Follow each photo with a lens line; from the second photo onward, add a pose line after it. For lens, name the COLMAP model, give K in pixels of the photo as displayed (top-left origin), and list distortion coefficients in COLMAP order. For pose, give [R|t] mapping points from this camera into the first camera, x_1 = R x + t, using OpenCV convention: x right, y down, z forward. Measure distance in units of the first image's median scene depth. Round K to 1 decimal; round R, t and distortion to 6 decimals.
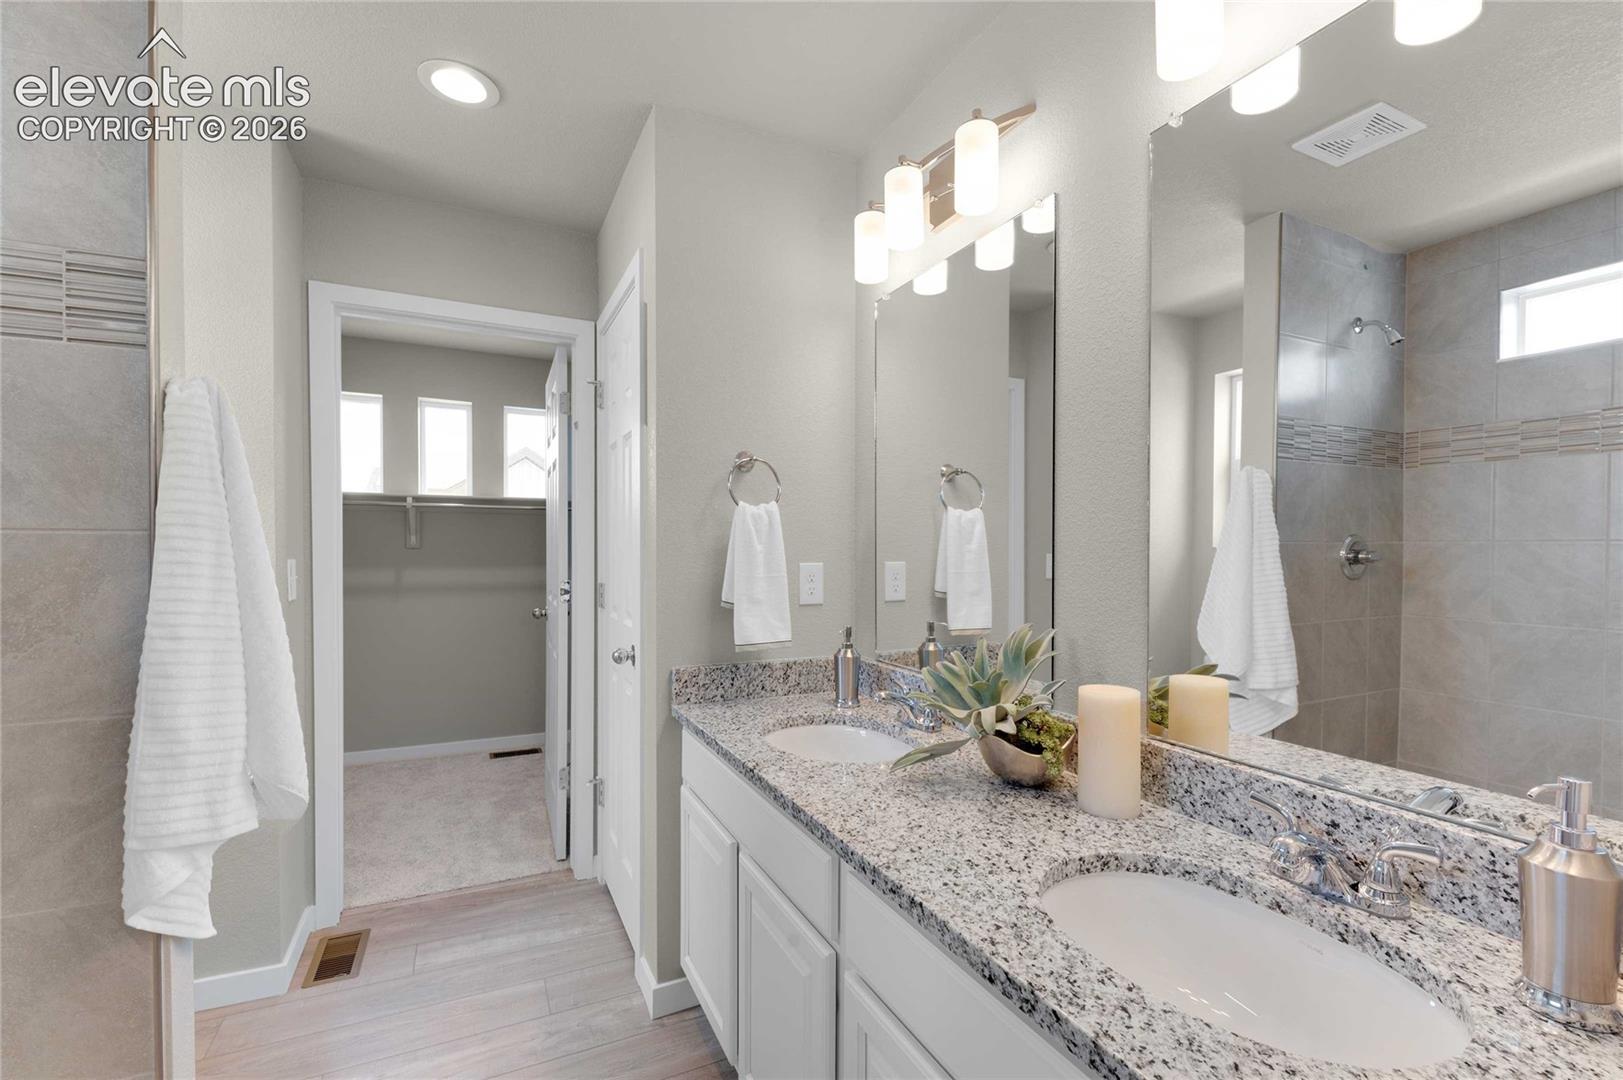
lens RADIAL K [[701.1, 0, 813.2], [0, 701.1, 547.8], [0, 0, 1]] dist [0.018366, -0.011321]
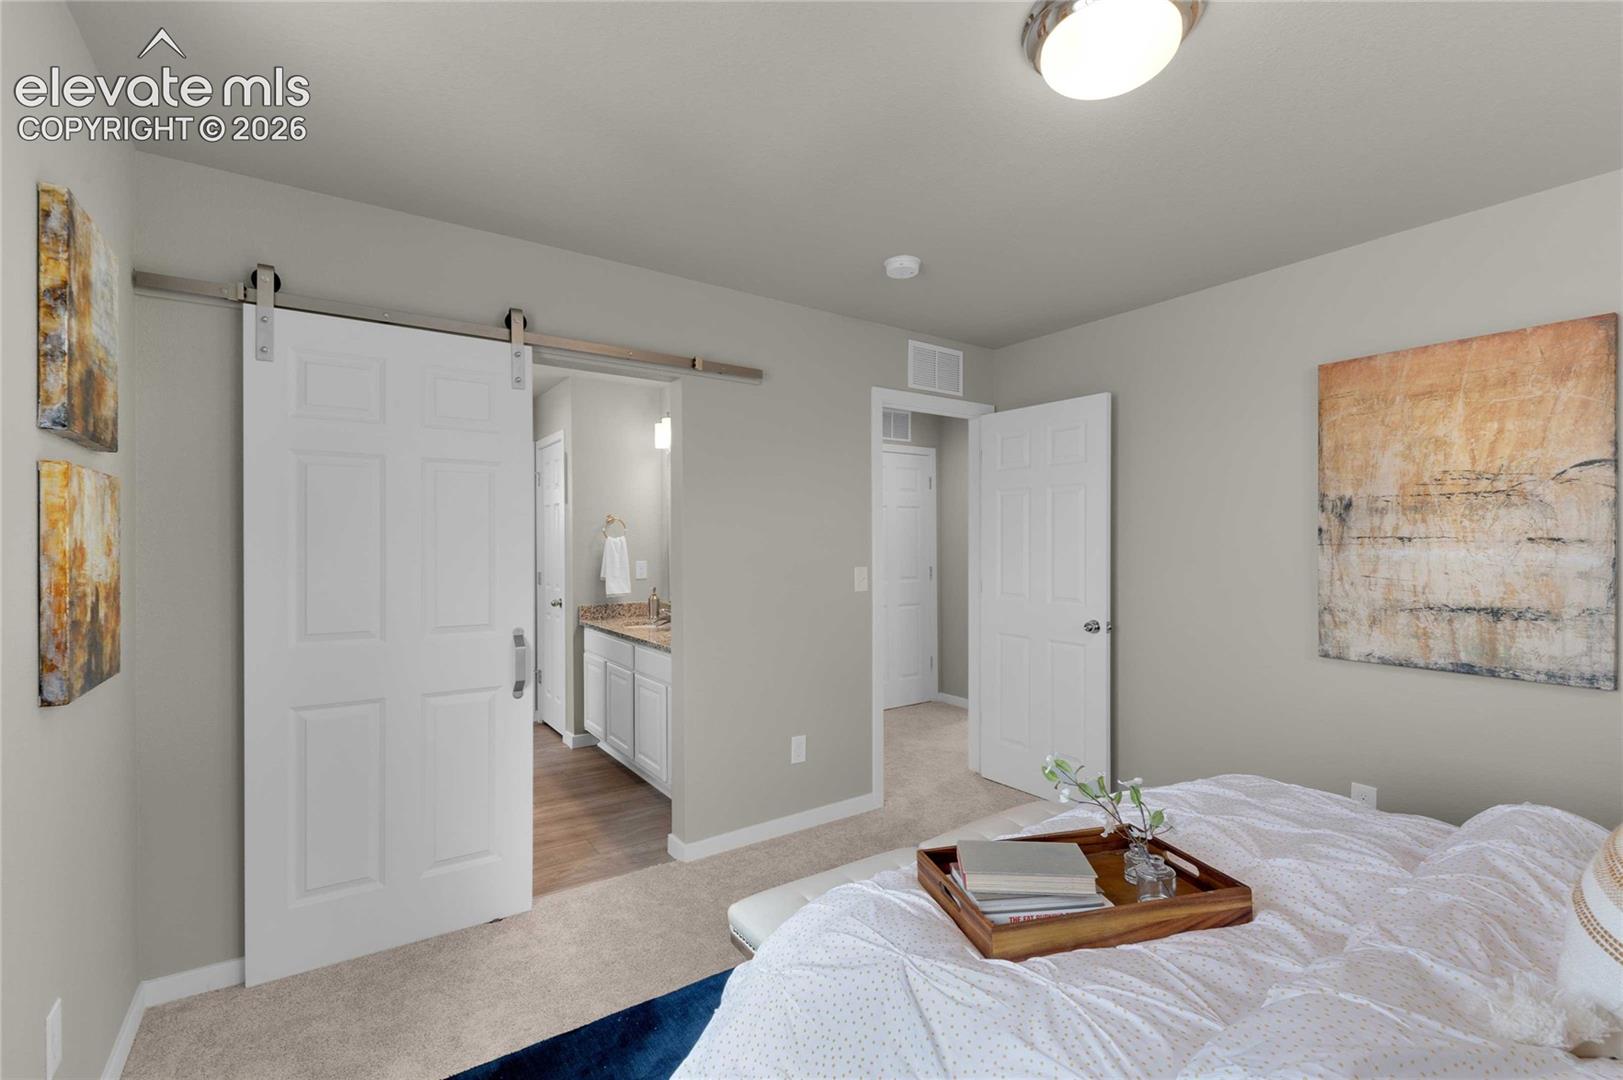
lens RADIAL K [[701.1, 0, 813.2], [0, 701.1, 547.8], [0, 0, 1]] dist [0.018366, -0.011321]
pose [[0.988880, -0.006576, 0.148573, 0.233834], [0.004543, 0.999891, 0.014019, -0.056363], [-0.148650, -0.013188, 0.988802, -1.492758]]
